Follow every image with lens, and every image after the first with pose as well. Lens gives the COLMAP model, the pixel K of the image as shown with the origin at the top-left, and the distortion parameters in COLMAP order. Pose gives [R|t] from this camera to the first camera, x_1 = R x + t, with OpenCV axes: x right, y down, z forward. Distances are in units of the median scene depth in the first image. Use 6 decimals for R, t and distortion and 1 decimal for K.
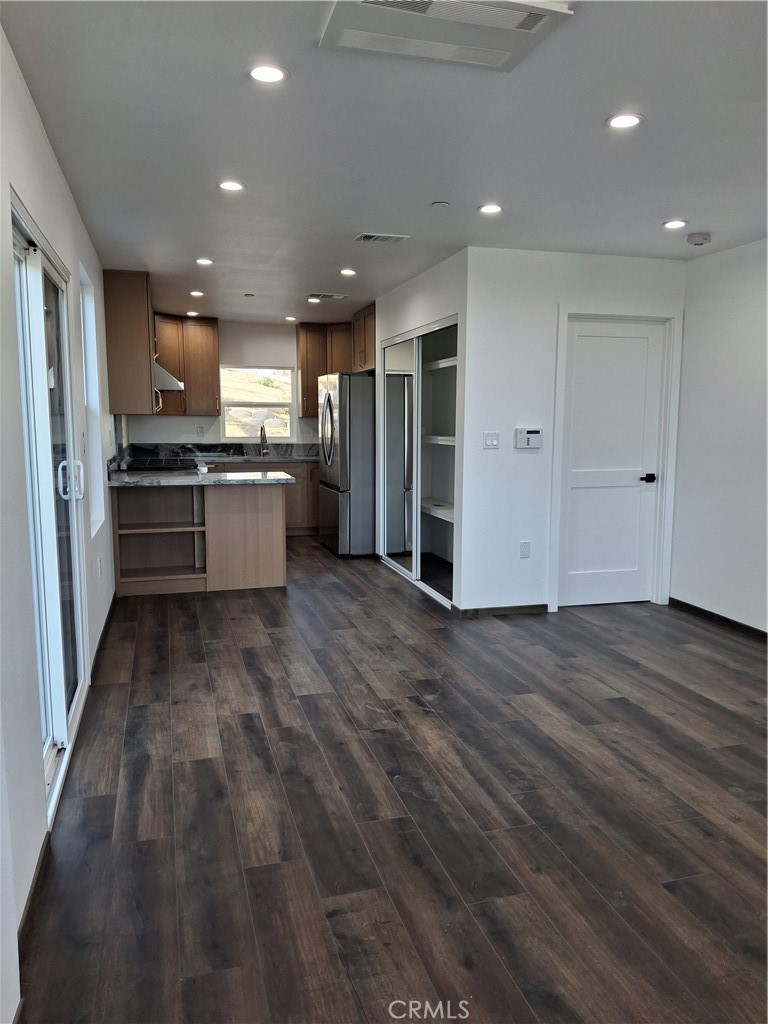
lens RADIAL K [[751.8, 0, 404.6], [0, 751.8, 512.2], [0, 0, 1]] dist [0.044964, -0.079591]
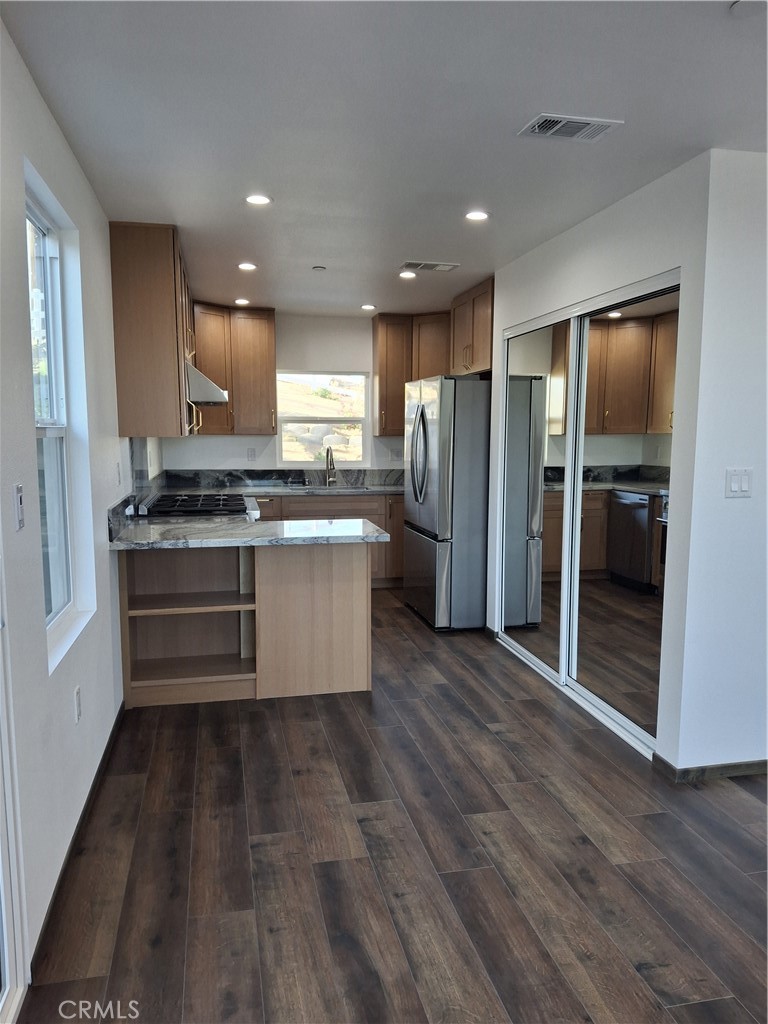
lens RADIAL K [[751.8, 0, 384.1], [0, 751.8, 520.6], [0, 0, 1]] dist [0.044964, -0.079591]
pose [[0.995913, 0.008673, -0.089897, -0.099532], [-0.009037, 0.999953, -0.003640, -0.059798], [0.089861, 0.004437, 0.995944, 0.376694]]
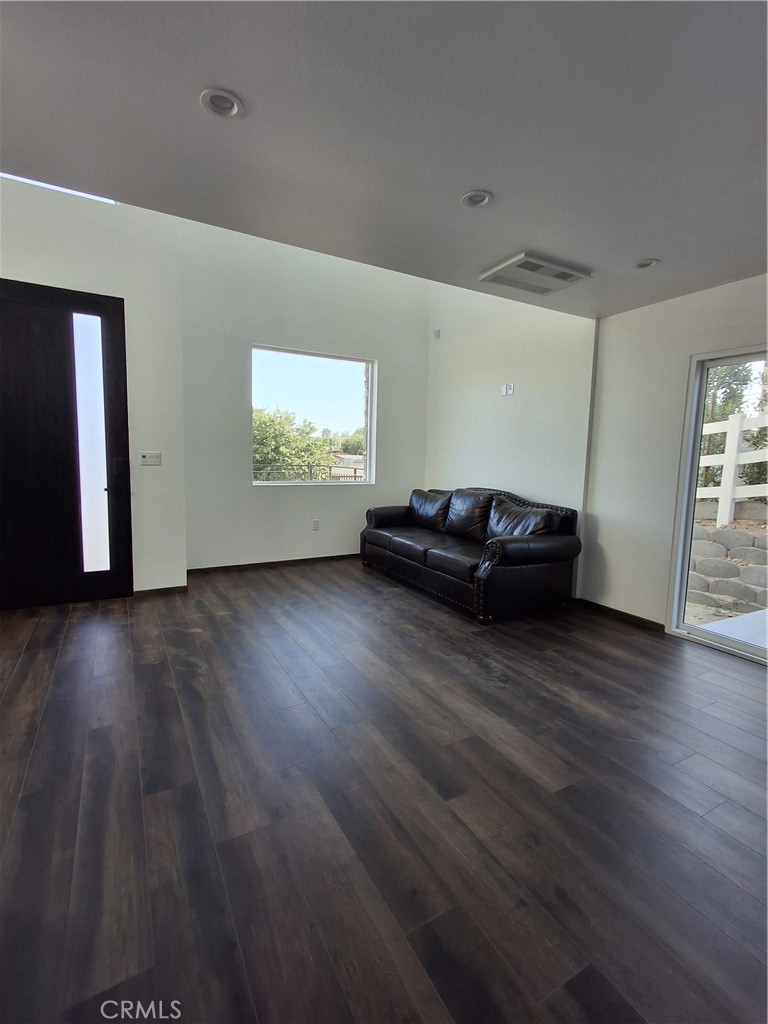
lens RADIAL K [[462.6, 0, 379.4], [0, 462.6, 506.4], [0, 0, 1]] dist [-0.000452, 0.004311]
pose [[-0.978580, -0.005847, -0.205782, 0.321417], [-0.055002, 0.970685, 0.233977, -0.105262], [0.198381, 0.240283, -0.950215, 0.963852]]
